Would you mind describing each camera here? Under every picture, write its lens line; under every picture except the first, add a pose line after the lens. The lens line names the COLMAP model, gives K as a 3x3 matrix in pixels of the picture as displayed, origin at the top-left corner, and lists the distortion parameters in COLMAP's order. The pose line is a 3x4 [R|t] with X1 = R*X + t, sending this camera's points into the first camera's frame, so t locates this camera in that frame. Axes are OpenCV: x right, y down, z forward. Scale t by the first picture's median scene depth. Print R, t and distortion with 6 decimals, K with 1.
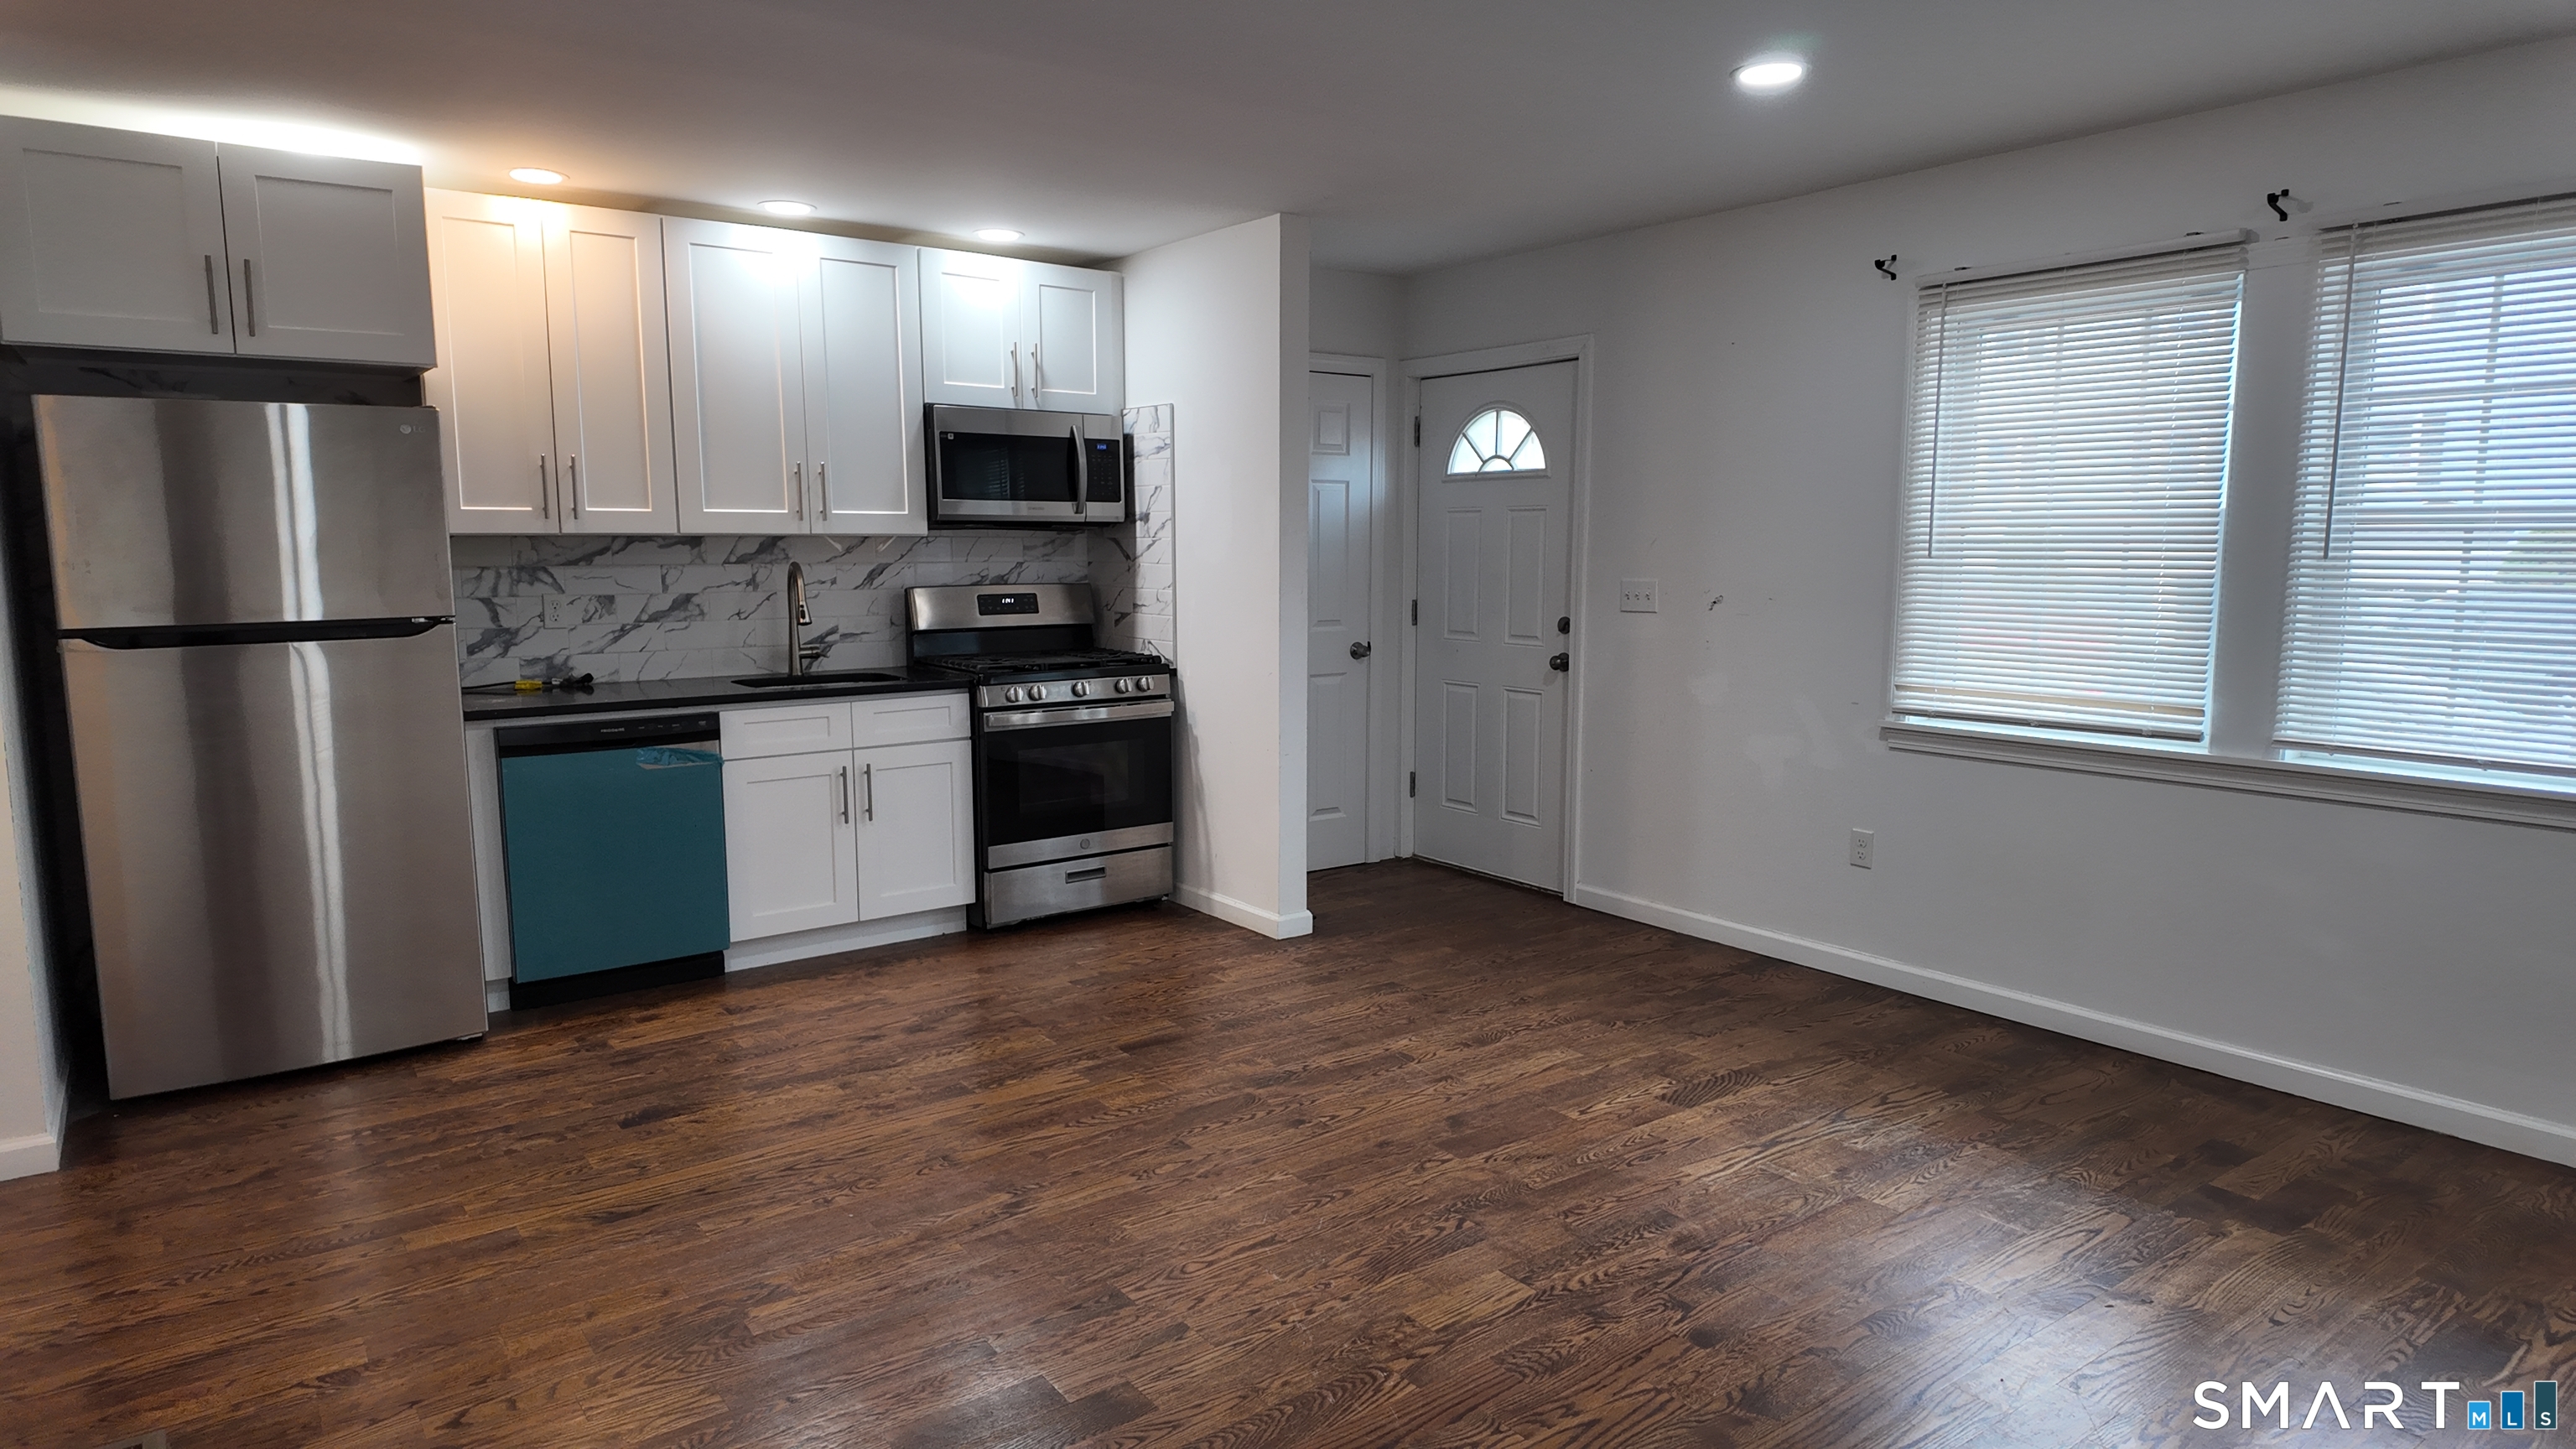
lens RADIAL K [[1493.8, 0, 1291.9], [0, 1493.8, 713.8], [0, 0, 1]] dist [0.026348, -0.007539]
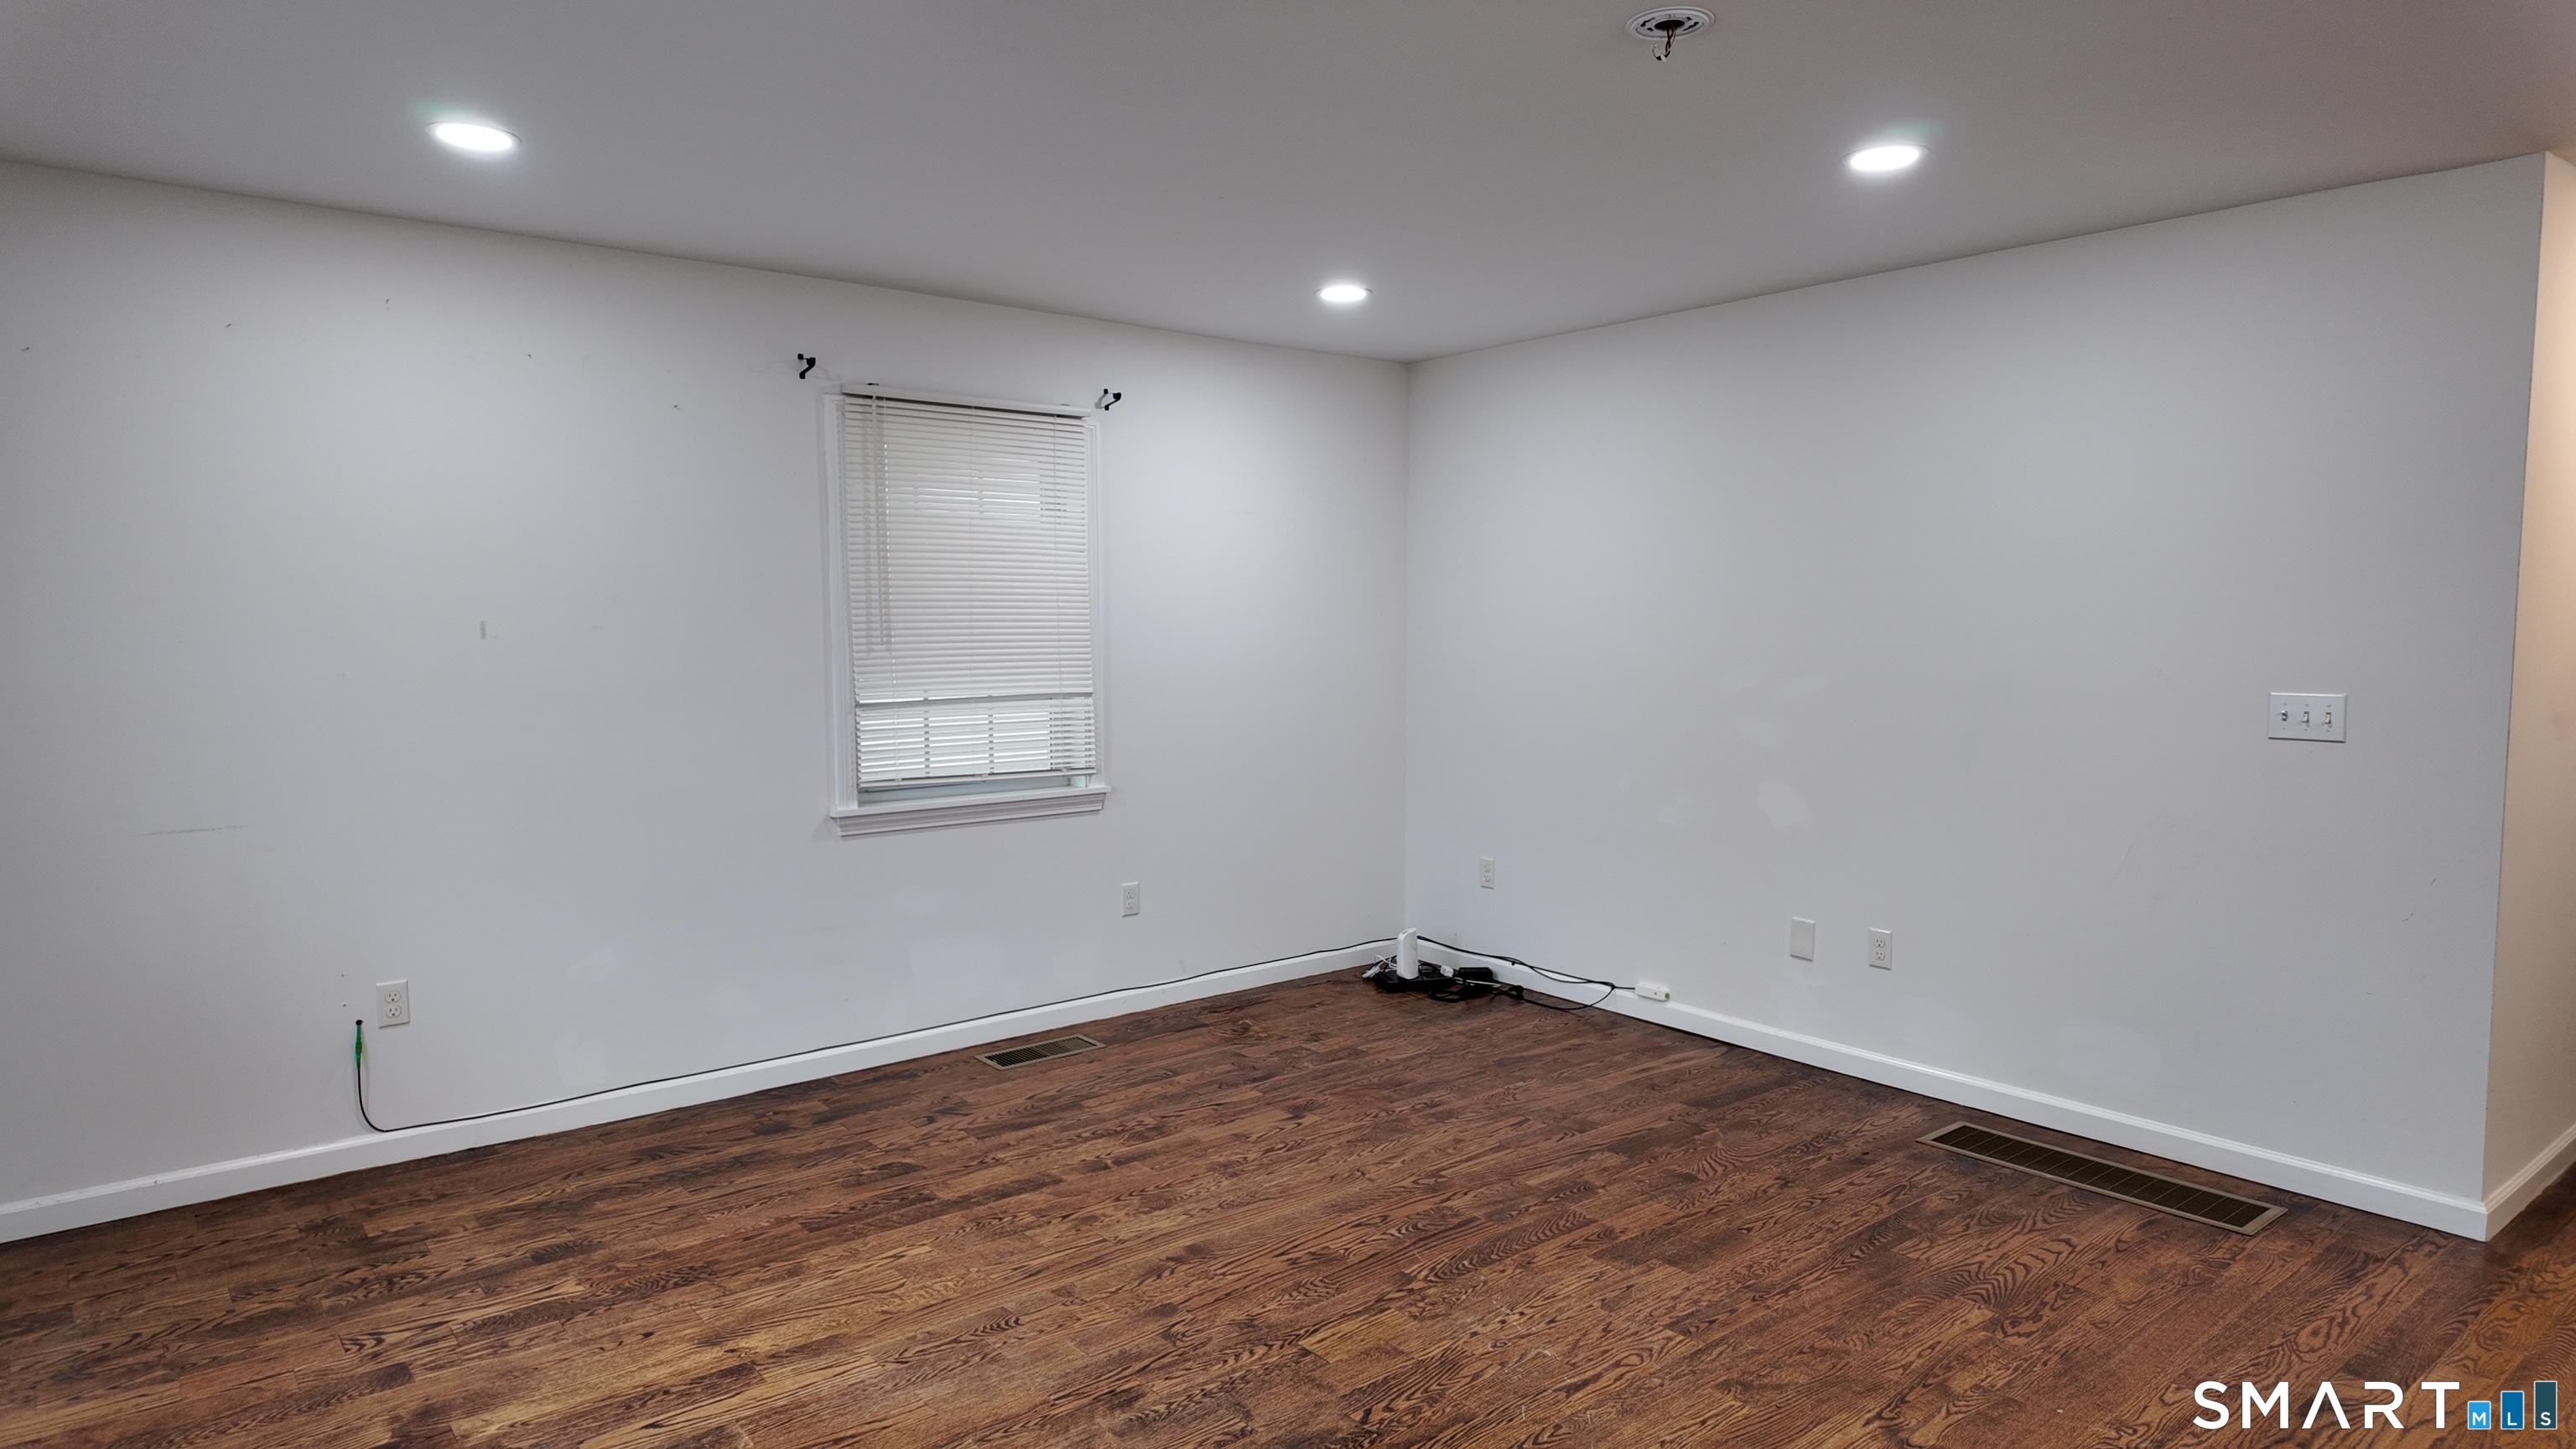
lens RADIAL K [[1493.8, 0, 1296.7], [0, 1493.8, 710.9], [0, 0, 1]] dist [0.026348, -0.007539]
pose [[-0.998891, 0.004381, -0.046877, 0.116539], [-0.005098, 0.979742, 0.200199, -0.147771], [0.046804, 0.200216, -0.978633, 1.074685]]
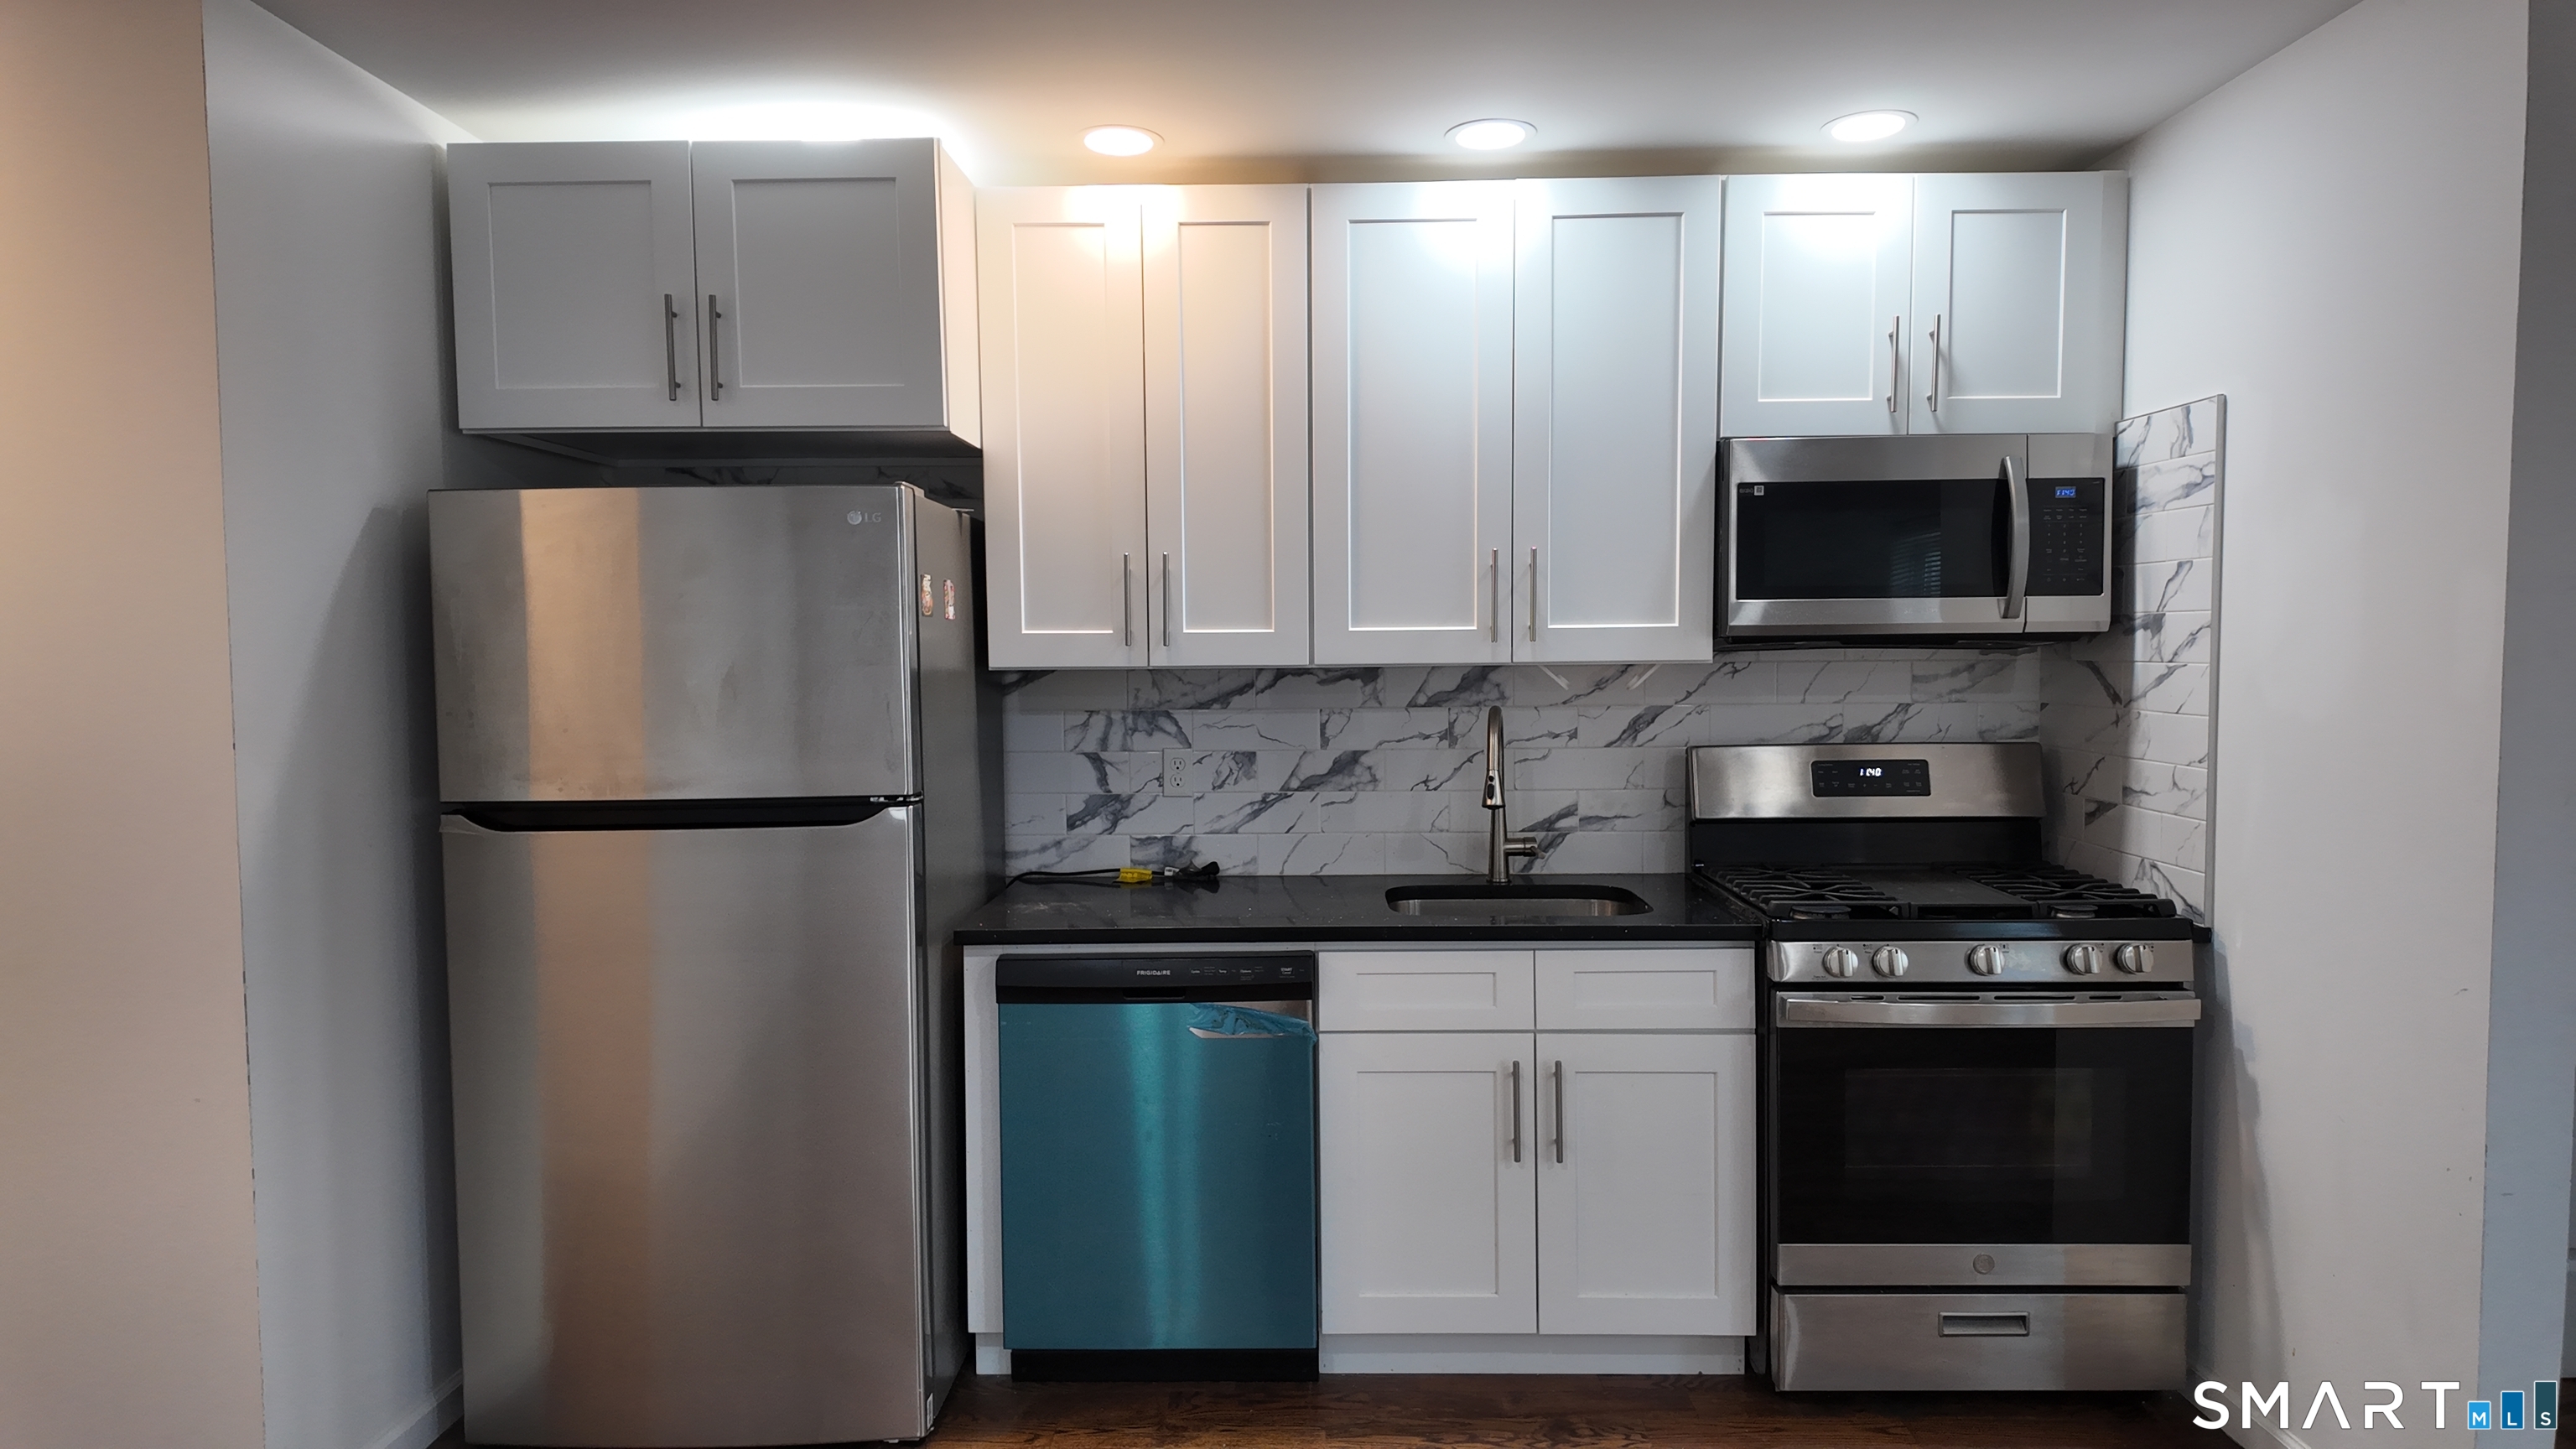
lens RADIAL K [[1493.8, 0, 1287.2], [0, 1493.8, 735.7], [0, 0, 1]] dist [0.026348, -0.007539]
pose [[0.792205, 0.028376, -0.609596, -0.019644], [-0.062784, 0.997407, -0.035164, -0.062448], [0.607017, 0.066130, 0.791932, 0.460360]]
